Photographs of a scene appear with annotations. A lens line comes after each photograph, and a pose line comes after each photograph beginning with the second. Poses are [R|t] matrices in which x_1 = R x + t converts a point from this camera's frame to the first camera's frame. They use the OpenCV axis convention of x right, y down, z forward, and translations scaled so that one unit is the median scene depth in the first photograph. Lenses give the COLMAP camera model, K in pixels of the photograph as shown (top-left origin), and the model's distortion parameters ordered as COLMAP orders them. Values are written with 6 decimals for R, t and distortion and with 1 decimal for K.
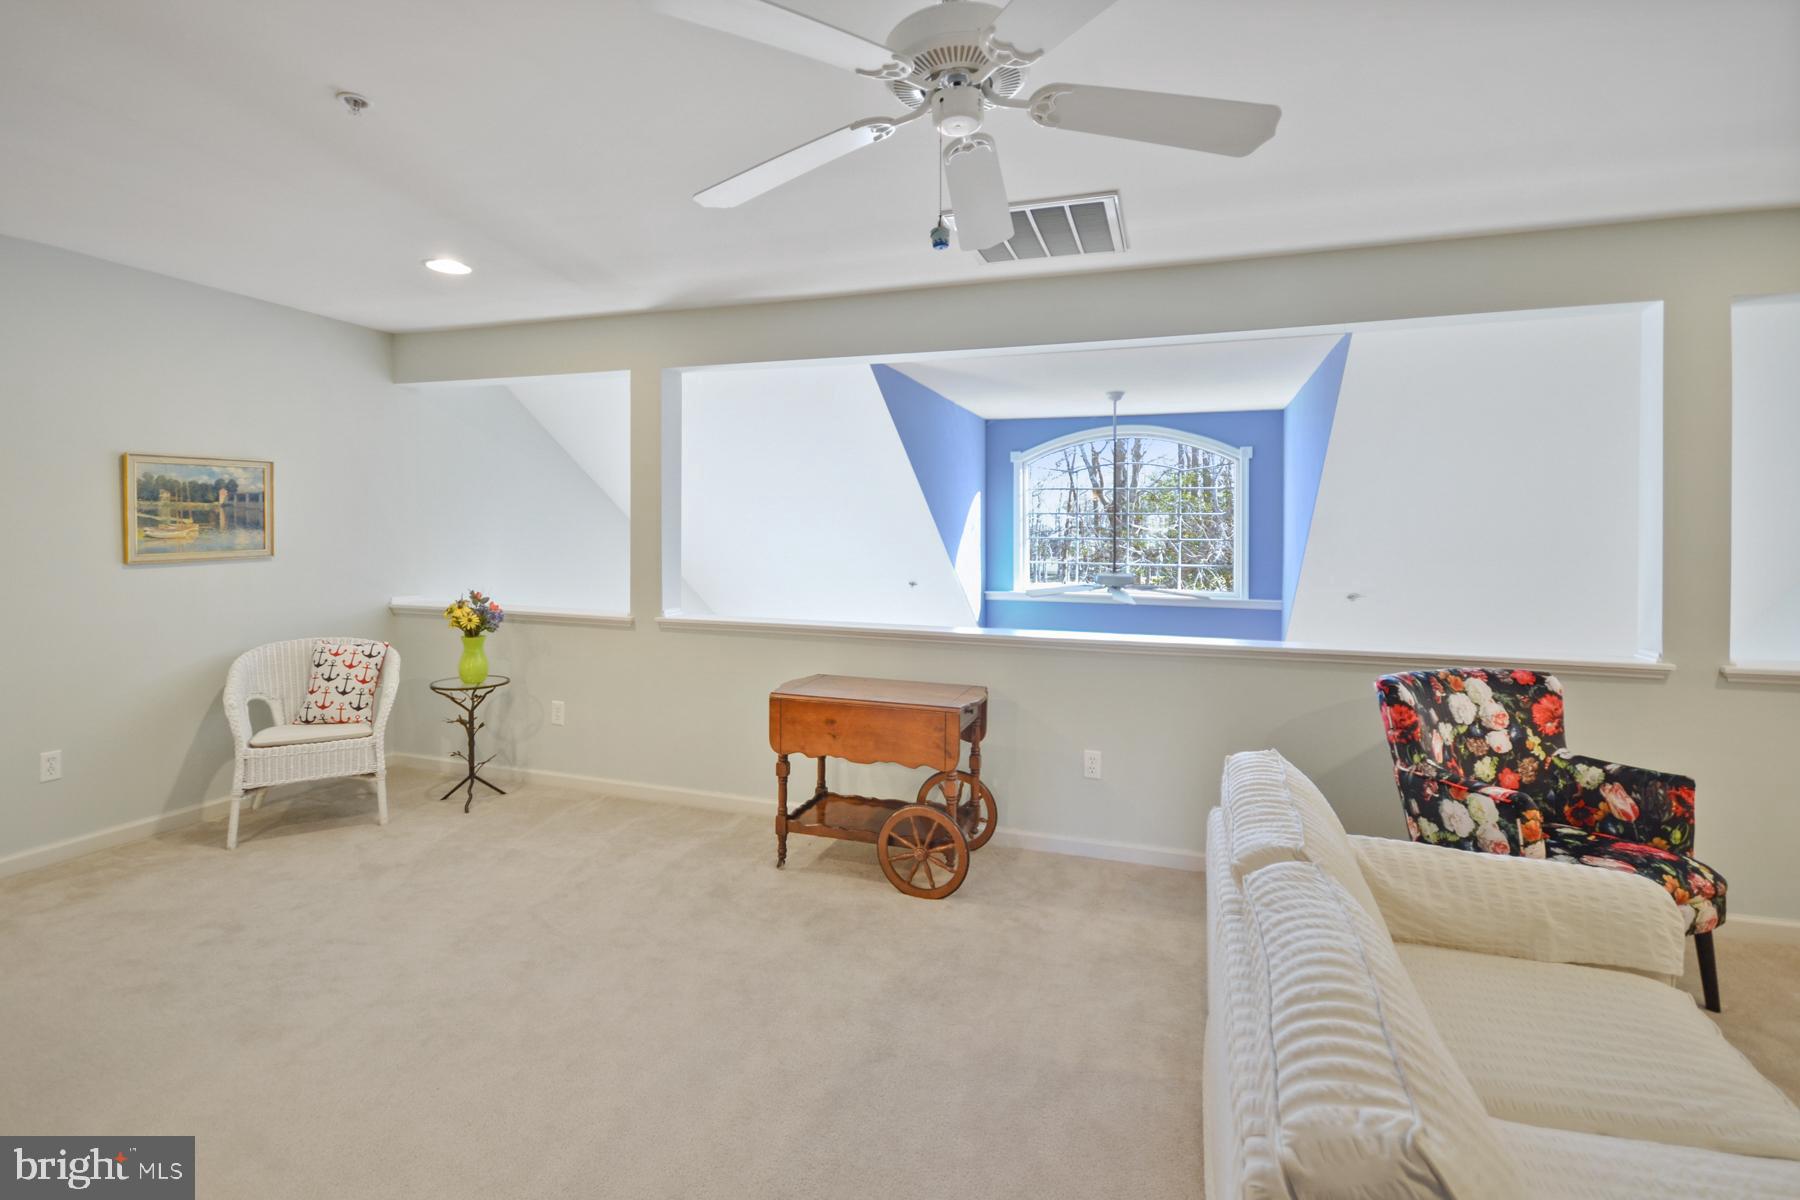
lens RADIAL K [[833.4, 0, 896.0], [0, 833.4, 529.5], [0, 0, 1]] dist [0.002561, -0.004876]
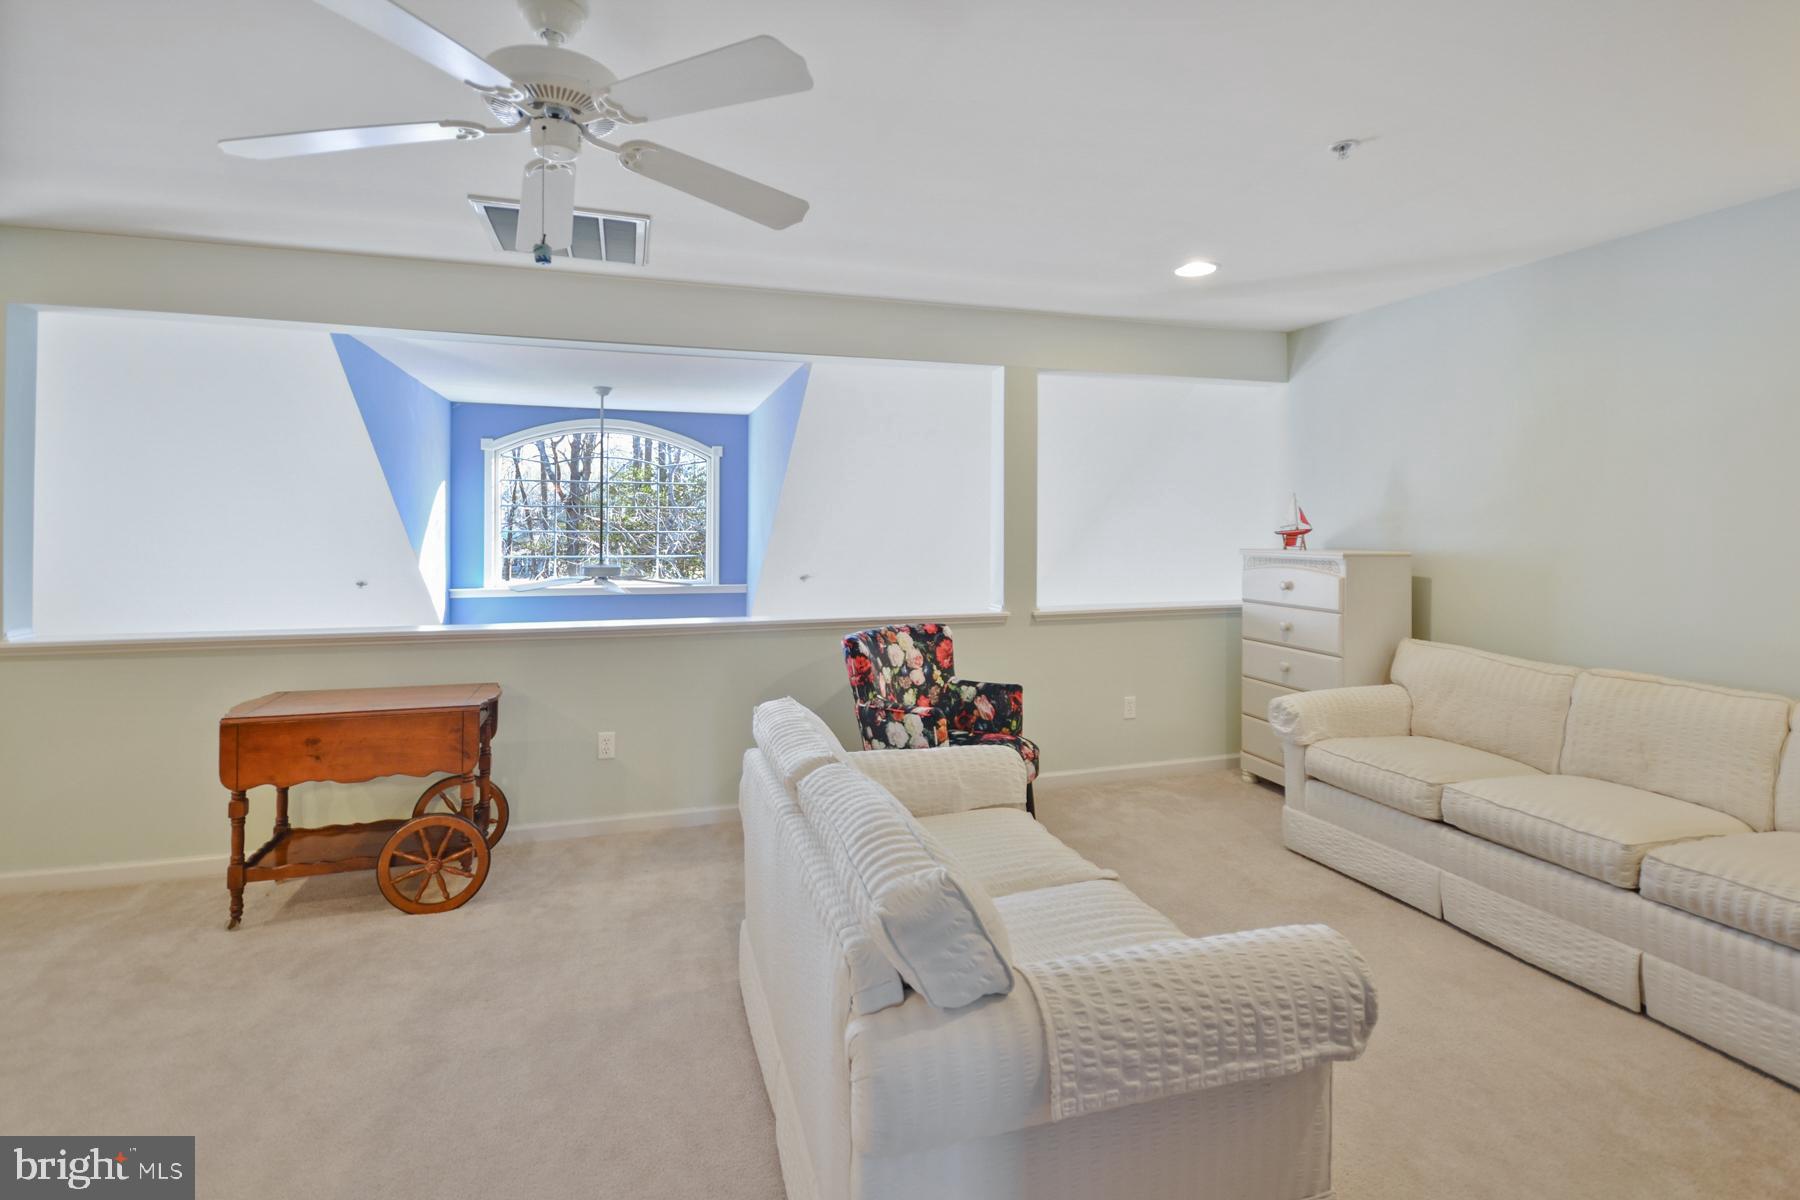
lens RADIAL K [[851.3, 0, 895.8], [0, 851.3, 488.2], [0, 0, 1]] dist [0.001896, -0.001801]
pose [[0.798736, 0.023845, 0.601209, -0.143525], [-0.000918, 0.999262, -0.038412, -0.002658], [-0.601681, 0.030130, 0.798168, -0.100401]]
